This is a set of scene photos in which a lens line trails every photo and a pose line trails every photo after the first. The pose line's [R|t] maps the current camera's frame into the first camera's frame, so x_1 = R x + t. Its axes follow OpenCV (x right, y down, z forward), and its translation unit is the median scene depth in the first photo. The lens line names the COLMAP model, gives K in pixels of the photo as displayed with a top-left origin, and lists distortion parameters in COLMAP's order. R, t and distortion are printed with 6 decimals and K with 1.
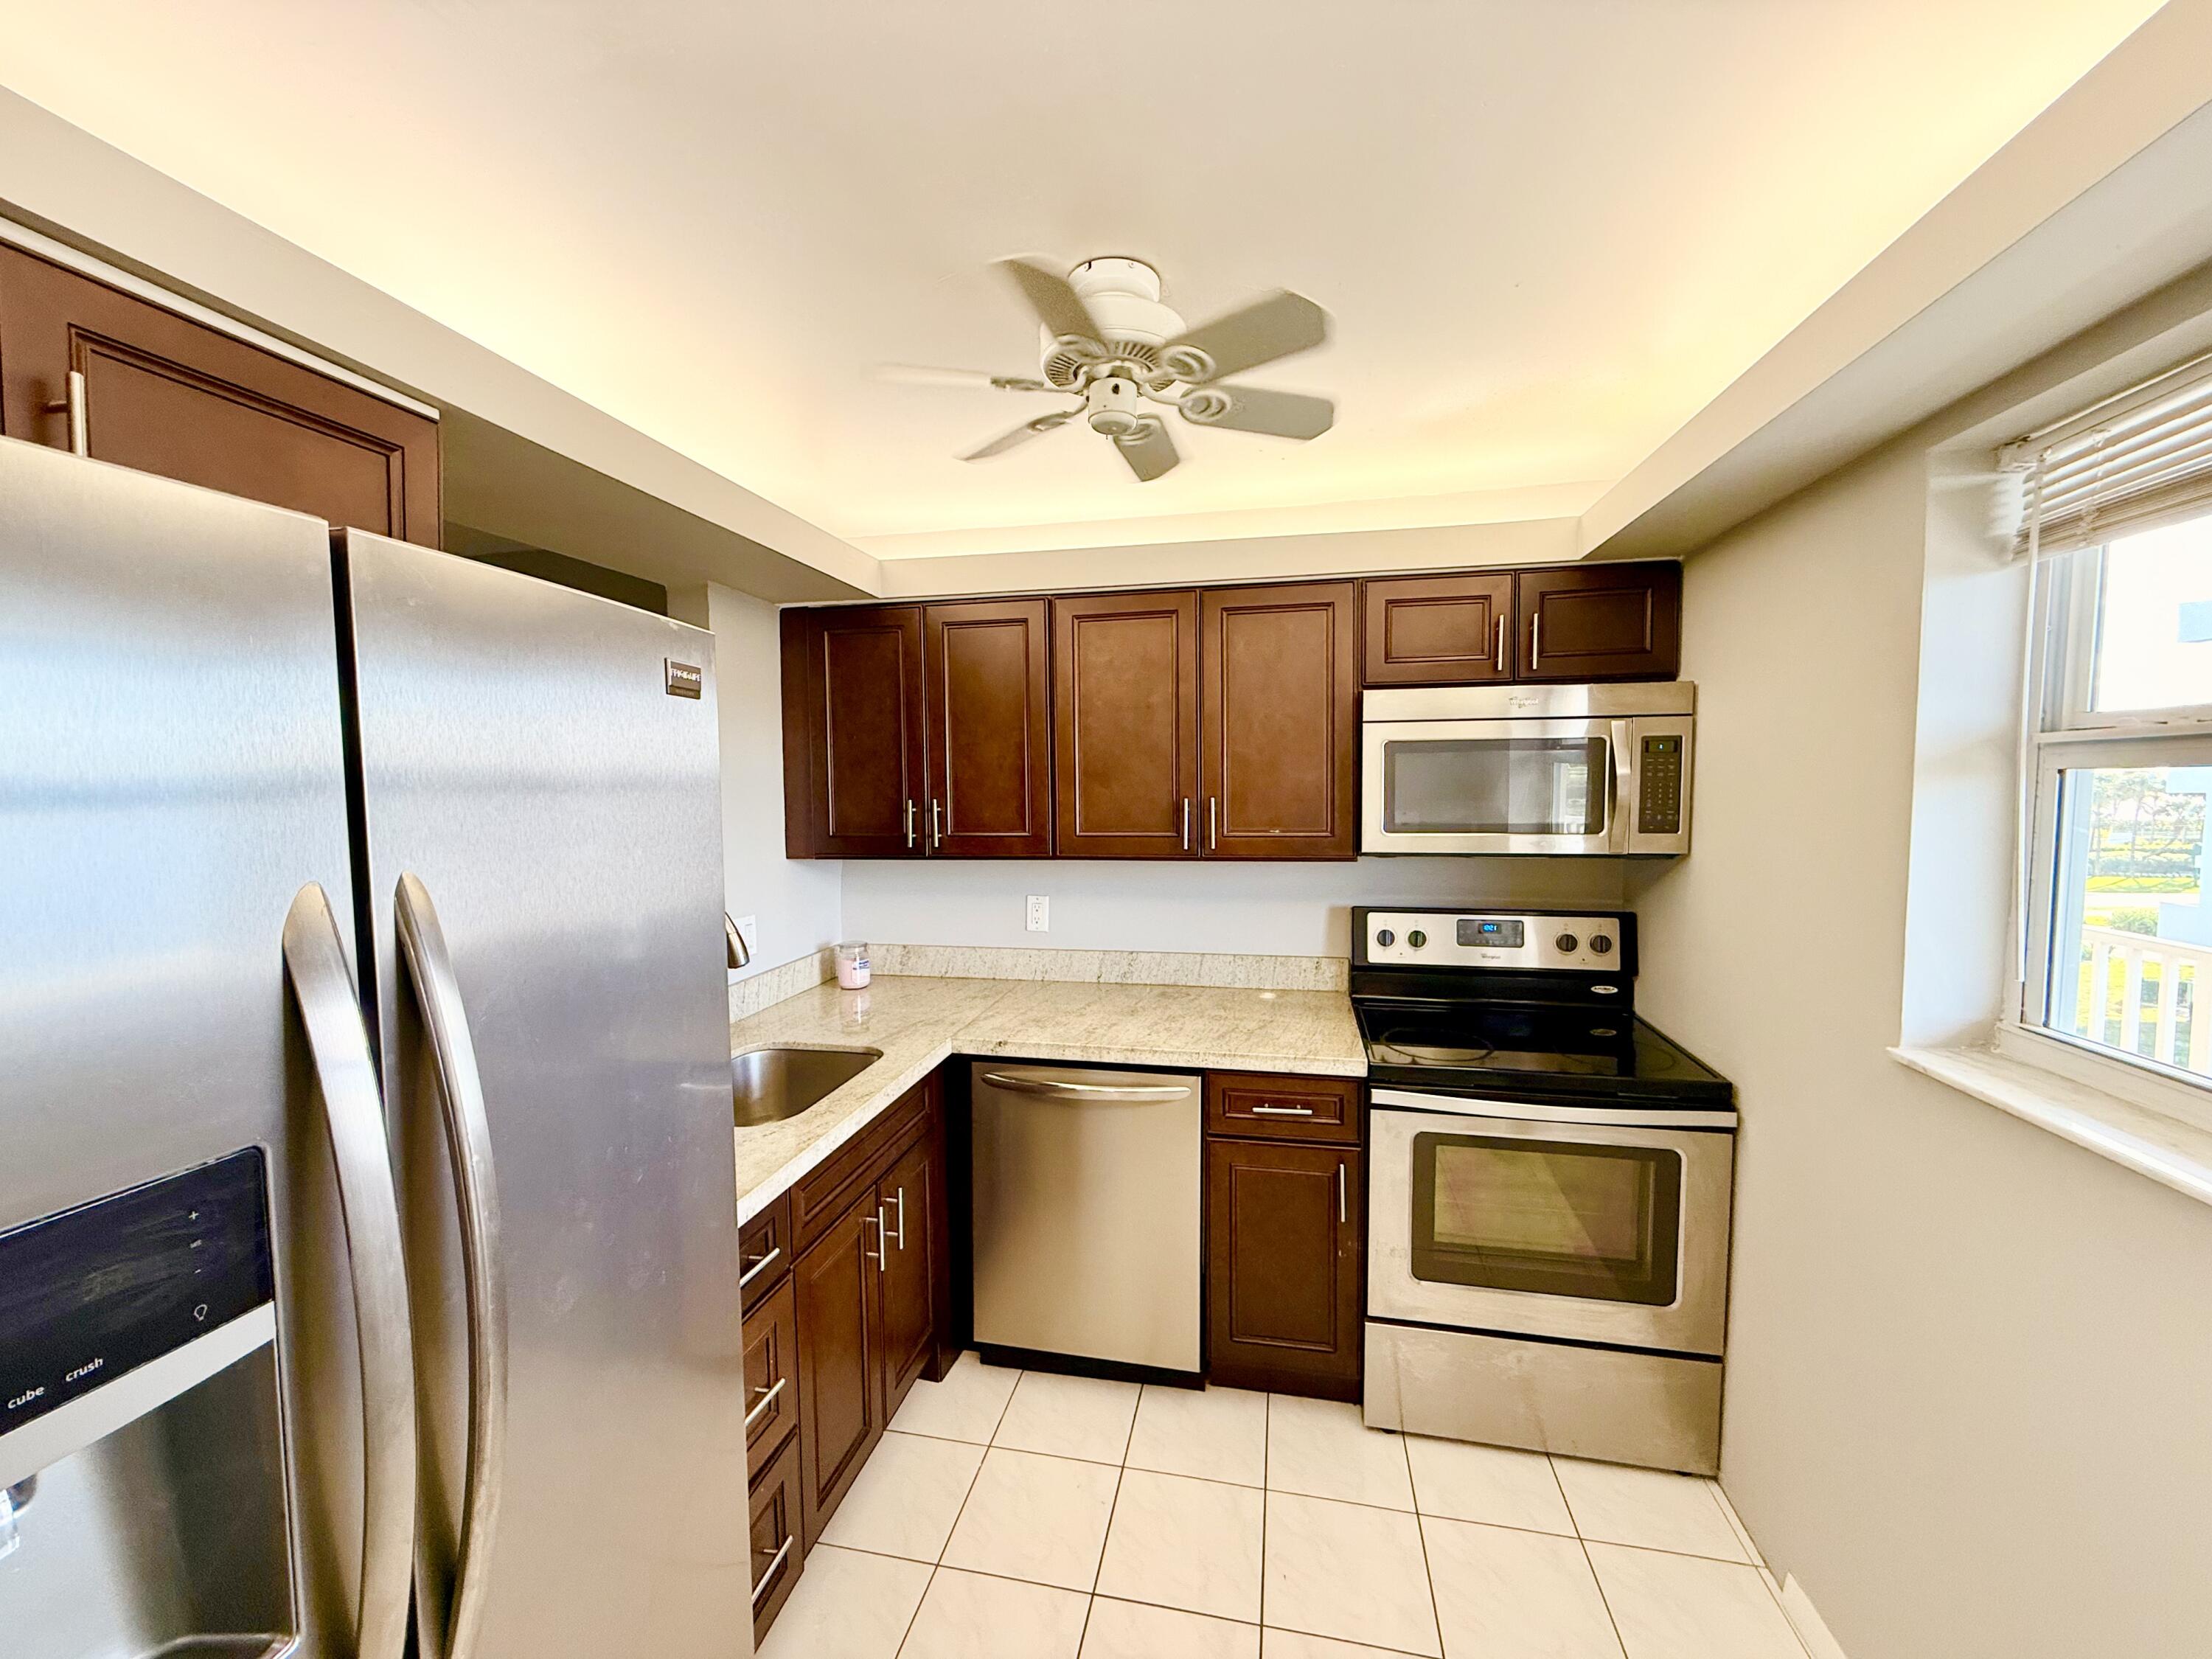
lens RADIAL K [[883.0, 0, 1116.1], [0, 883.0, 834.3], [0, 0, 1]] dist [-0.004223, -0.000205]
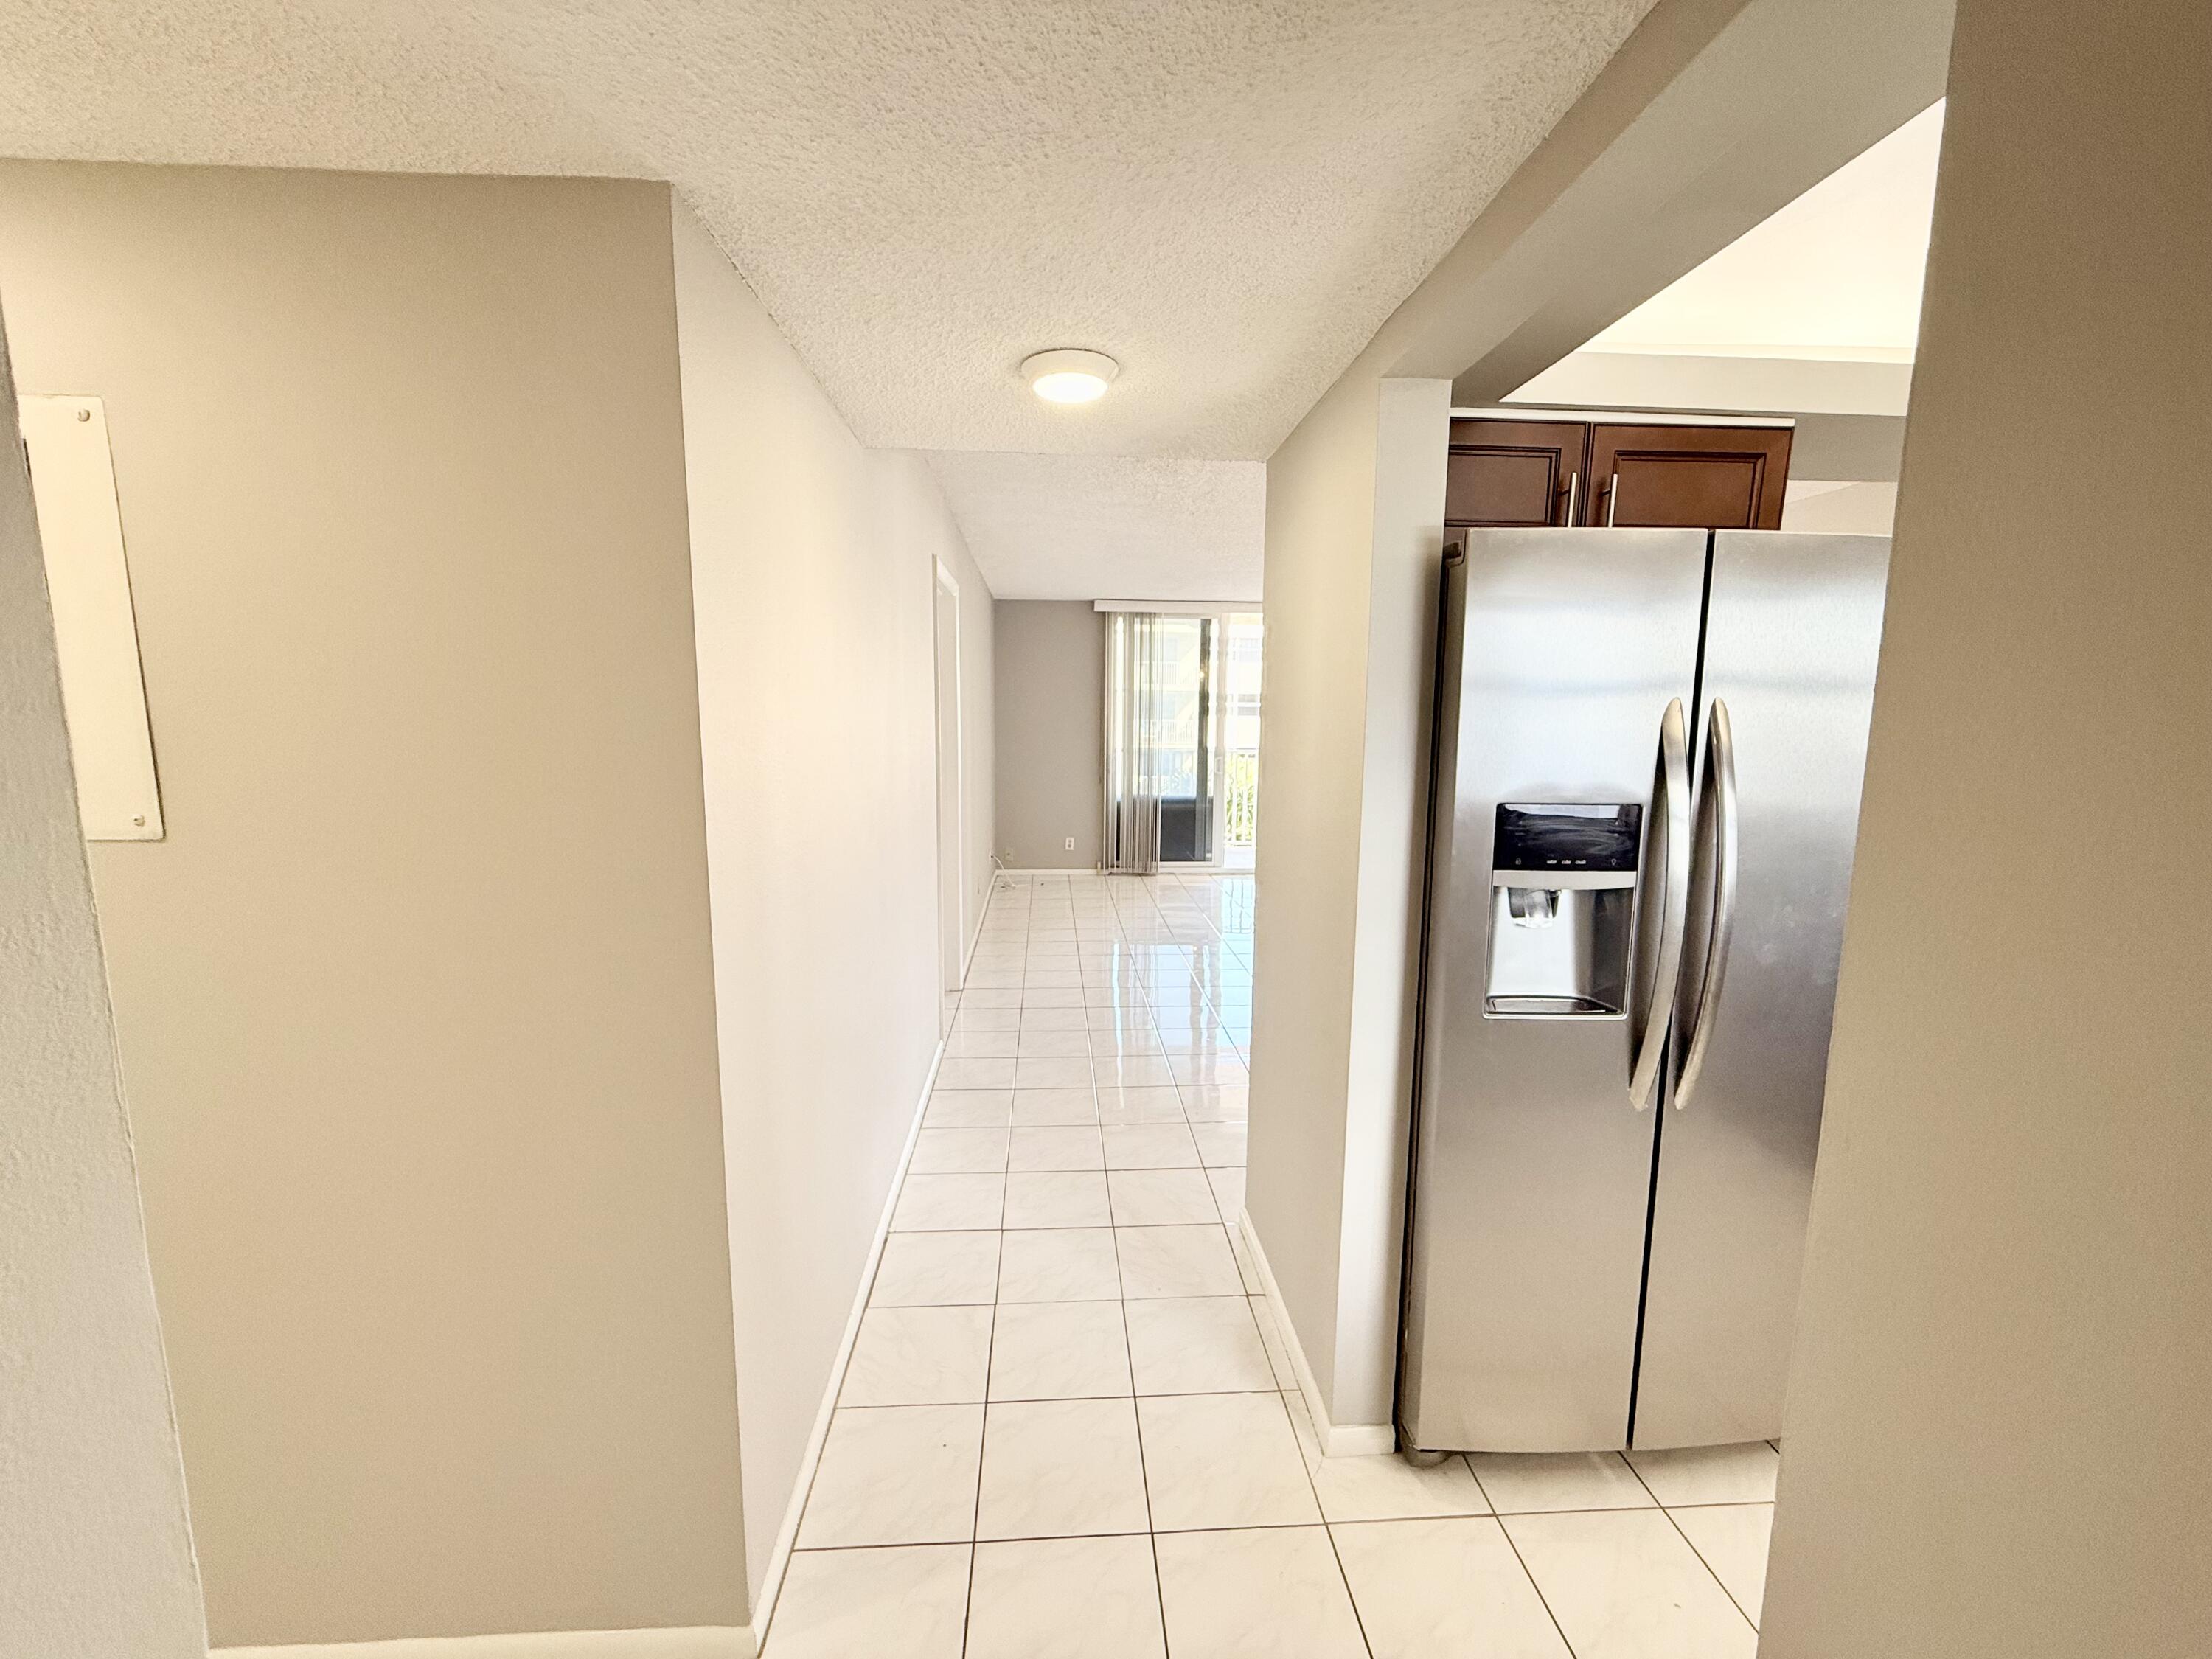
lens RADIAL K [[883.0, 0, 1110.3], [0, 883.0, 832.4], [0, 0, 1]] dist [-0.004223, -0.000205]
pose [[0.248301, 0.139124, -0.958640, 0.954690], [-0.063247, 0.989849, 0.127271, 0.203980], [0.966616, 0.029030, 0.254579, -0.983471]]
